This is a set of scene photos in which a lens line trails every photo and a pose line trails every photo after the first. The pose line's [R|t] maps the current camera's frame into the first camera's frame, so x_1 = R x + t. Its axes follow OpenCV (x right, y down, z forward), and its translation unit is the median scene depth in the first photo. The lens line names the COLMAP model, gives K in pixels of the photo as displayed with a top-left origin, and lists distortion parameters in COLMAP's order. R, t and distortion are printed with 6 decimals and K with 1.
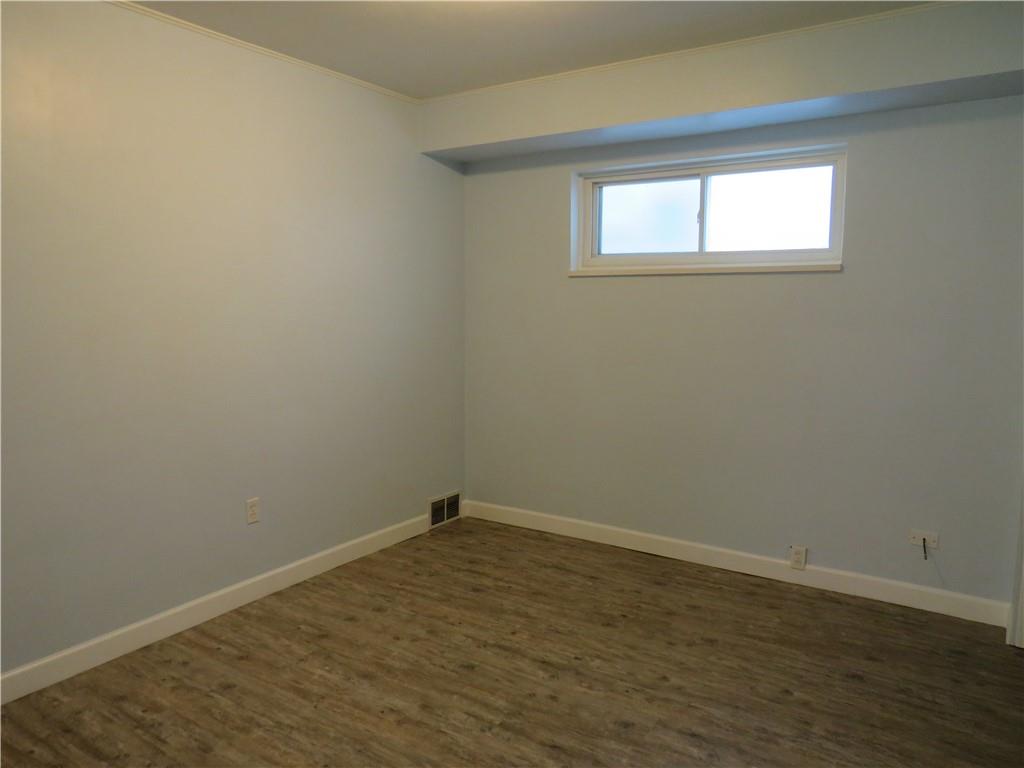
lens RADIAL K [[738.9, 0, 512.0], [0, 738.9, 384.0], [0, 0, 1]] dist [0.004912, 0.005920]
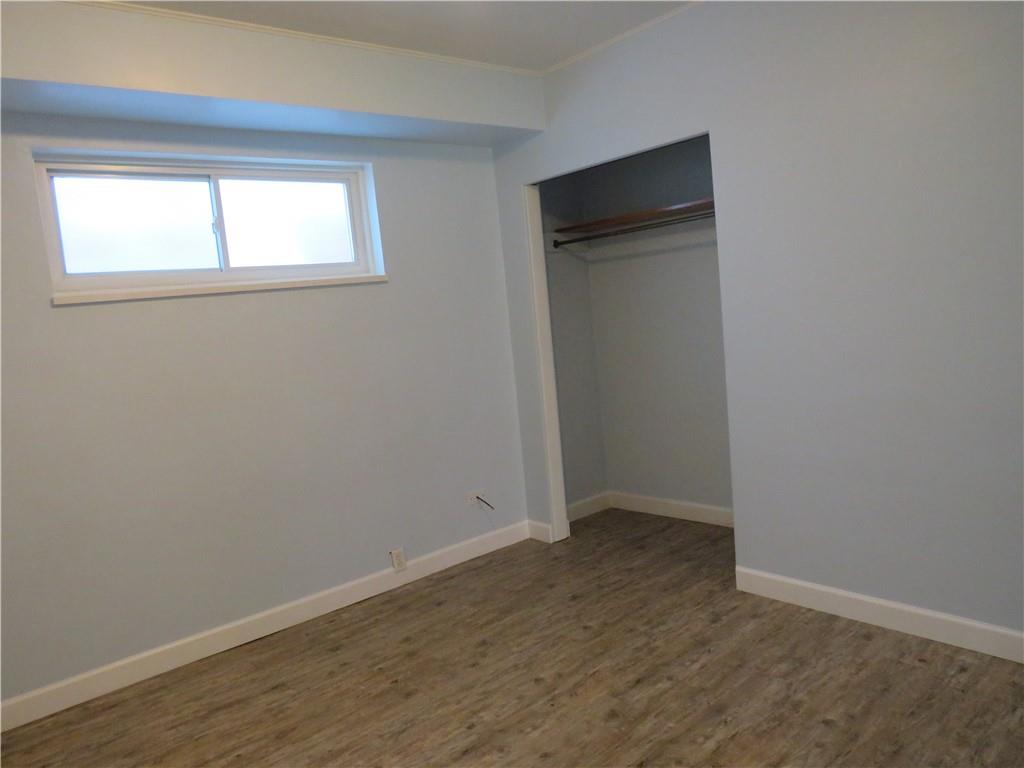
lens RADIAL K [[719.1, 0, 519.2], [0, 719.1, 387.8], [0, 0, 1]] dist [-0.035028, 0.005463]
pose [[0.269889, -0.138941, 0.952815, -0.506125], [0.209593, 0.974285, 0.082703, -0.047689], [-0.939804, 0.177383, 0.292070, 0.532649]]
